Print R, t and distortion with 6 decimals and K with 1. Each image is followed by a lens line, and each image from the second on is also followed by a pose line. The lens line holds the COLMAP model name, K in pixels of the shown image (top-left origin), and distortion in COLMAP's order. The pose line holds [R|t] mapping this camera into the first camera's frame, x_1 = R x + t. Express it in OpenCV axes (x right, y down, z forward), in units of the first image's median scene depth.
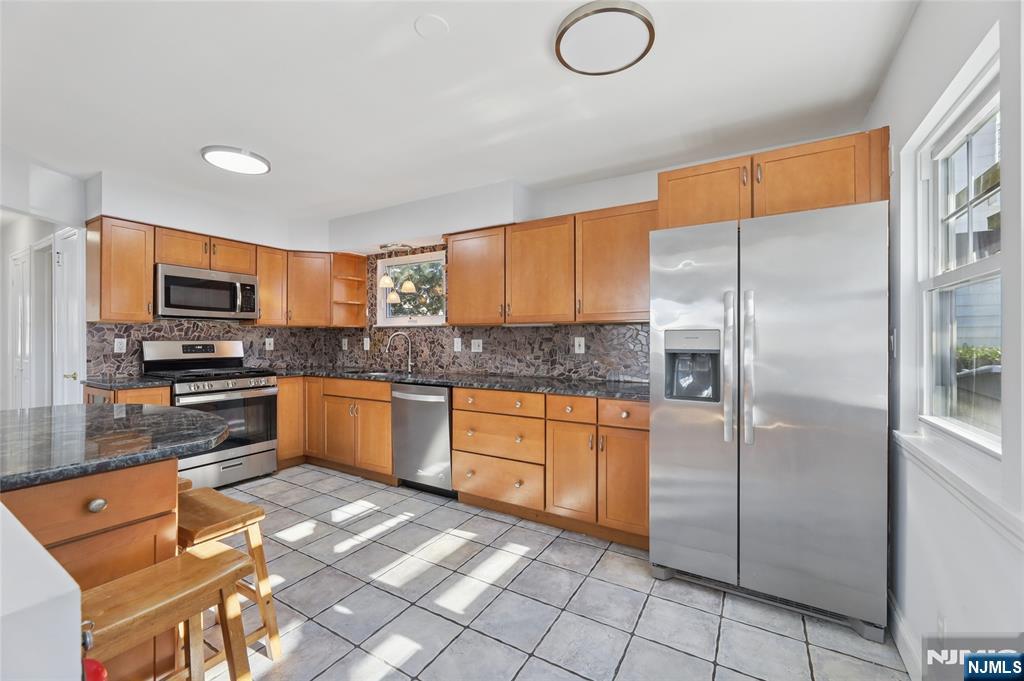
lens RADIAL K [[413.4, 0, 512.0], [0, 413.4, 335.7], [0, 0, 1]] dist [-0.001597, -0.000150]
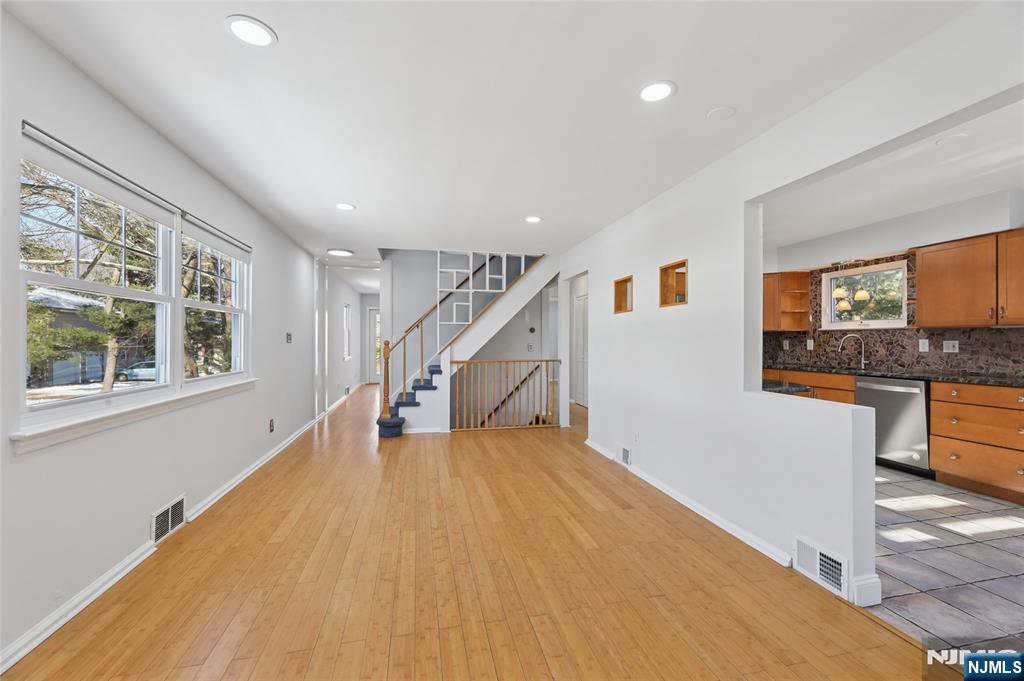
lens RADIAL K [[417.8, 0, 512.0], [0, 417.8, 340.5], [0, 0, 1]] dist [0.000874, -0.000032]
pose [[0.689833, -0.001583, -0.723967, -0.086799], [0.005105, 0.999983, 0.002677, 0.000154], [0.723950, -0.005542, 0.689830, -0.565793]]
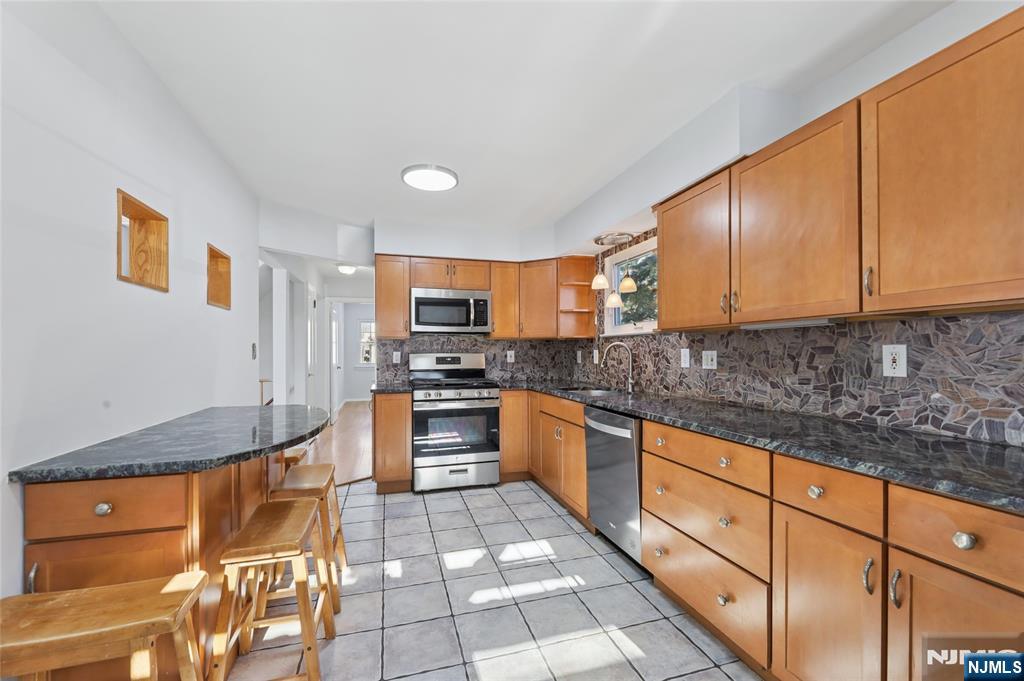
lens RADIAL K [[421.5, 0, 513.3], [0, 421.5, 353.0], [0, 0, 1]] dist [-0.003303, -0.000432]
pose [[0.737614, -0.002850, -0.675216, 0.147824], [0.010469, 0.999919, 0.007216, 0.004917], [0.675141, -0.012392, 0.737584, 0.277339]]
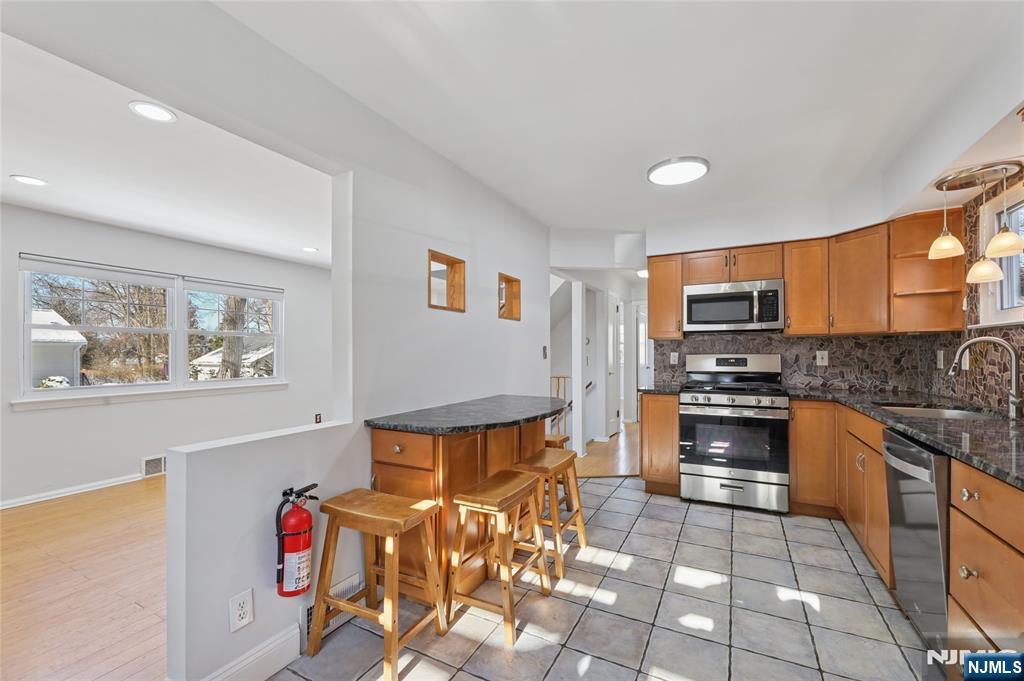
lens RADIAL K [[421.5, 0, 513.3], [0, 421.5, 353.0], [0, 0, 1]] dist [-0.003303, -0.000432]
pose [[0.054187, -0.004319, -0.998521, 0.239538], [0.014101, 0.999894, -0.003560, 0.005701], [0.998431, -0.013887, 0.054242, 0.420574]]
